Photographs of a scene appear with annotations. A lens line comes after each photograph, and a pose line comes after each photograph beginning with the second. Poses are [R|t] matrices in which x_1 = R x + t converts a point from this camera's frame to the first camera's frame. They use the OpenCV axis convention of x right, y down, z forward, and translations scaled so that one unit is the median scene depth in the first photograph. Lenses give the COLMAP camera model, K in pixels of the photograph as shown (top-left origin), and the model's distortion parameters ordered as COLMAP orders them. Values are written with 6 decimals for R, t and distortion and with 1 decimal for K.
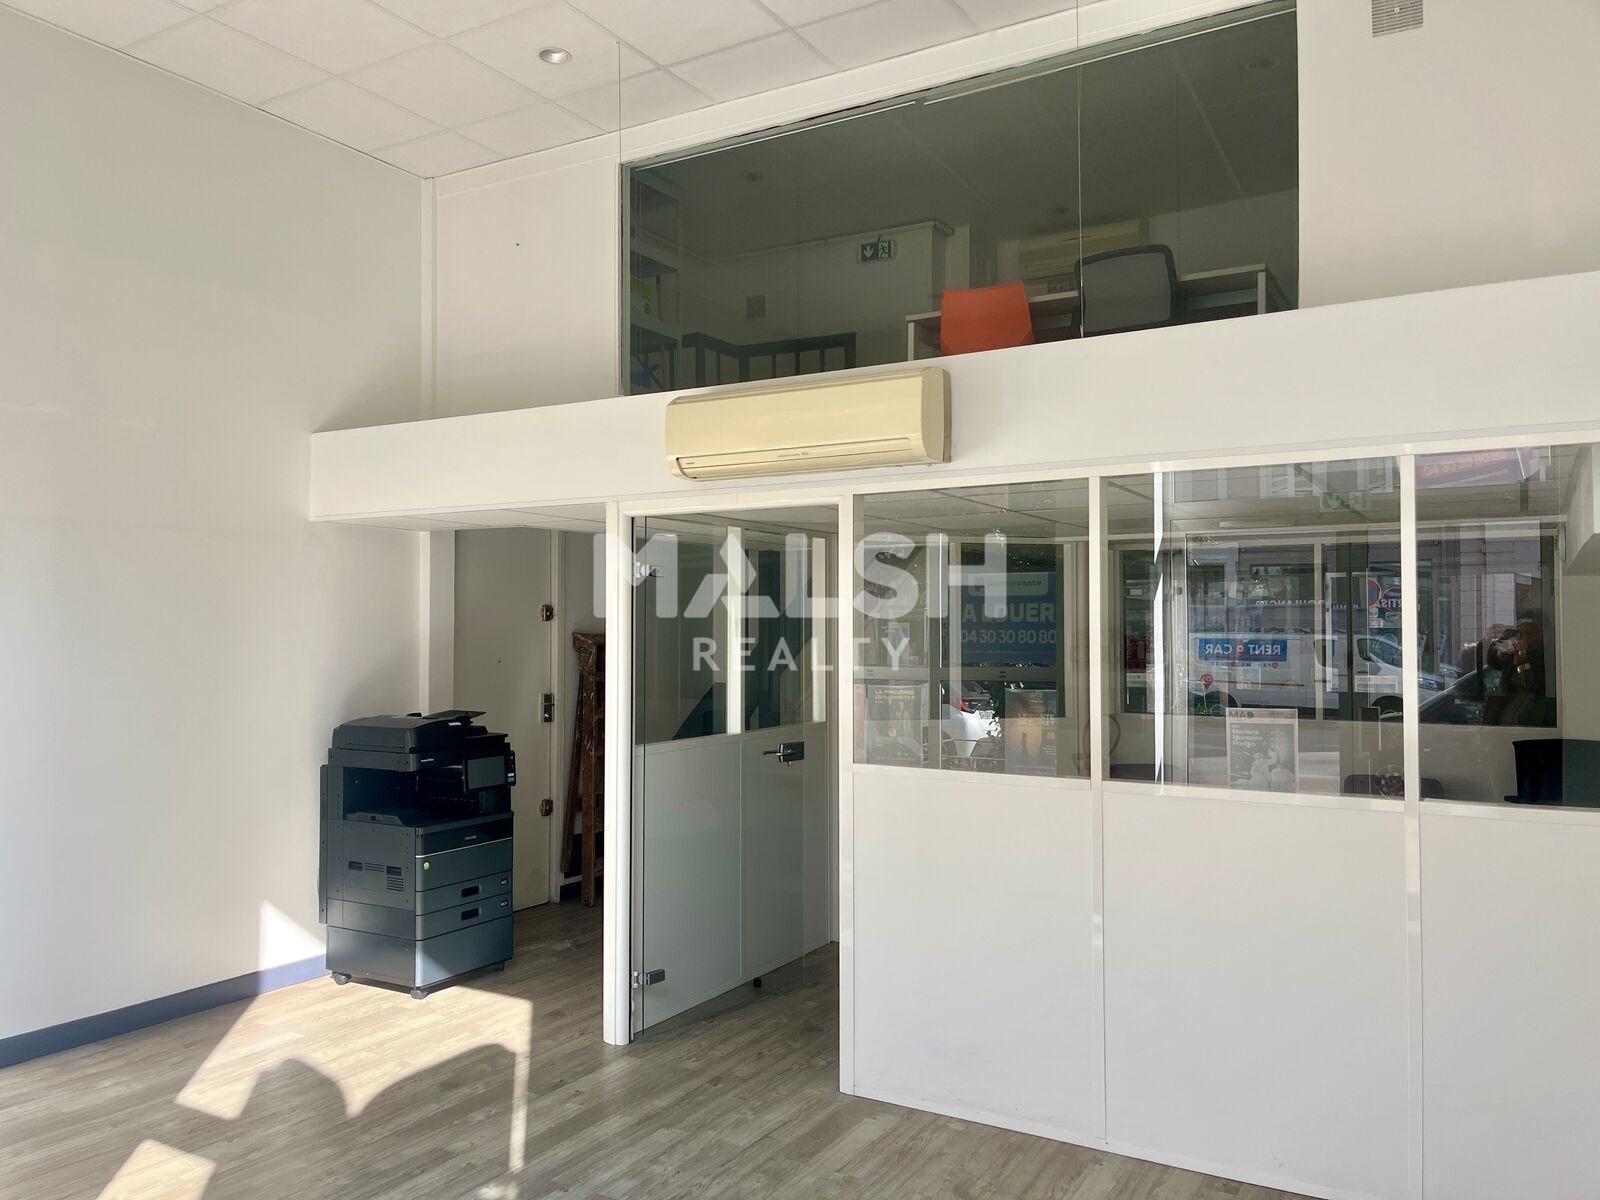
lens RADIAL K [[1208.2, 0, 788.8], [0, 1208.2, 605.7], [0, 0, 1]] dist [0.025536, -0.010805]
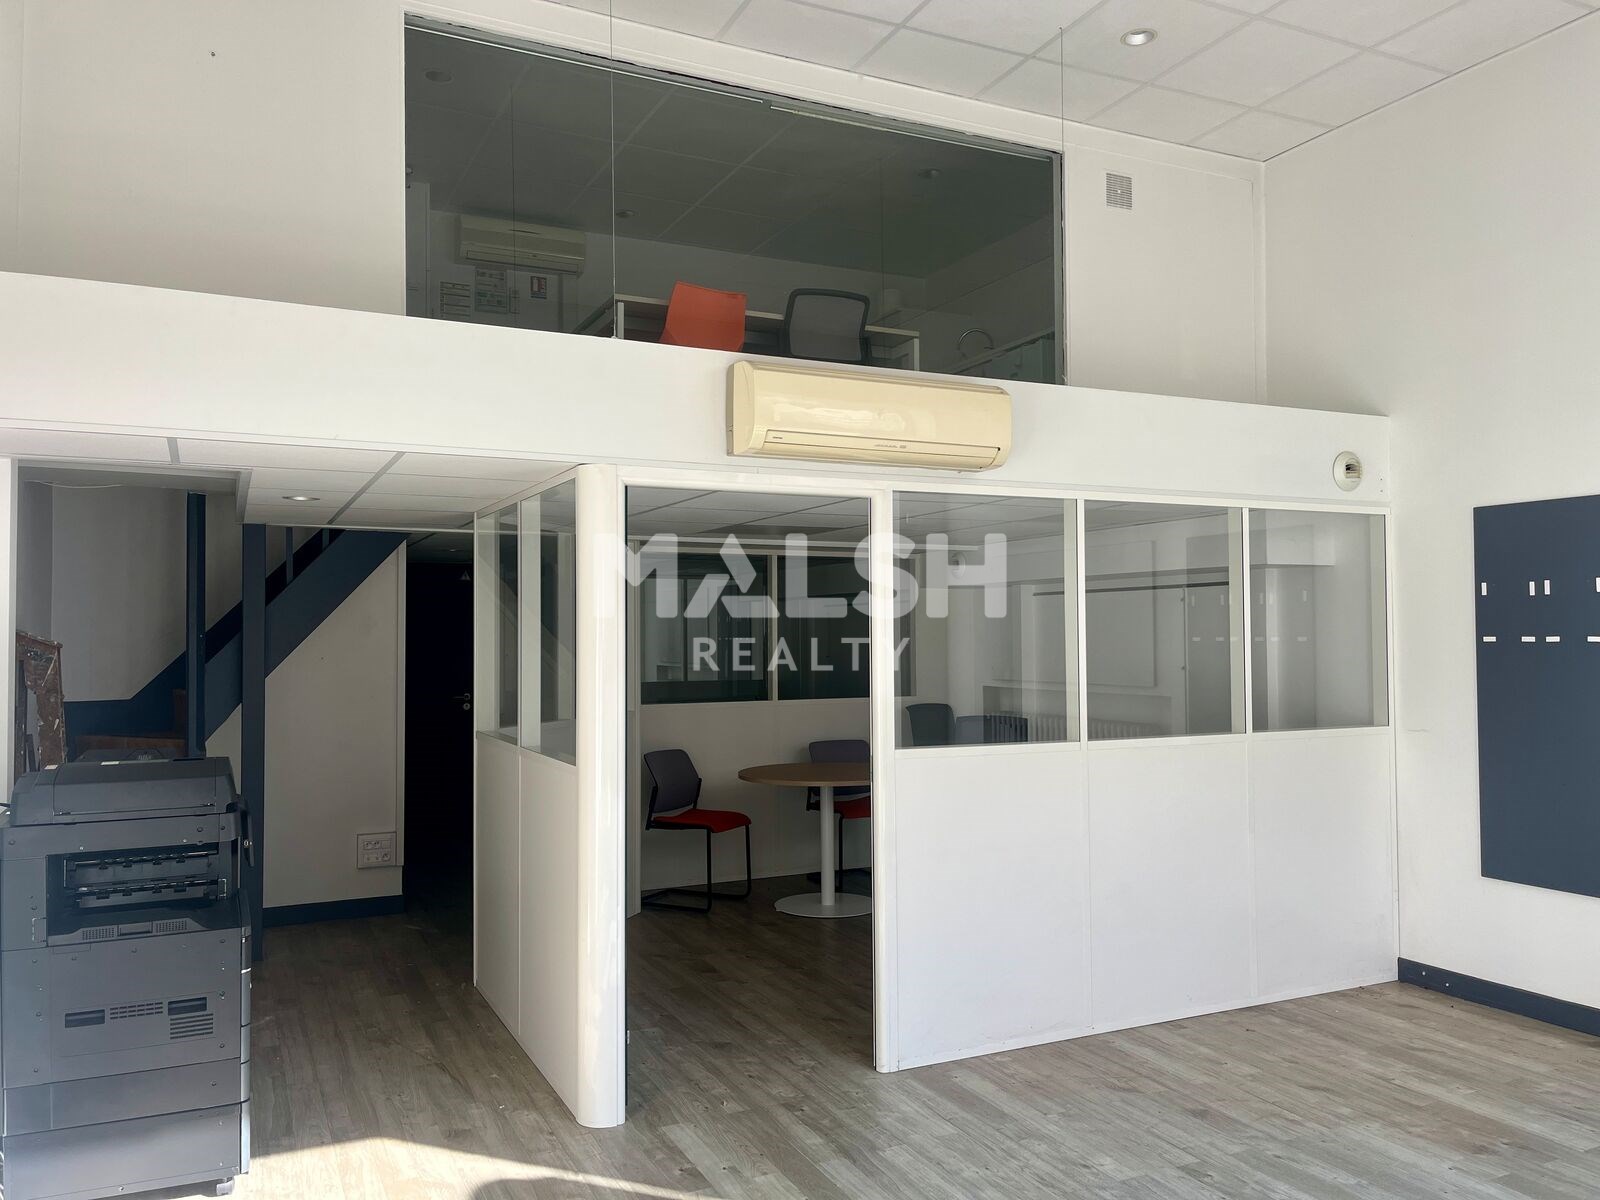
lens RADIAL K [[1208.2, 0, 789.2], [0, 1208.2, 599.6], [0, 0, 1]] dist [0.025536, -0.010805]
pose [[0.557611, 0.019556, 0.829872, -0.855830], [-0.012212, 0.999808, -0.015355, 0.018939], [-0.830013, -0.001572, 0.557743, 0.496273]]
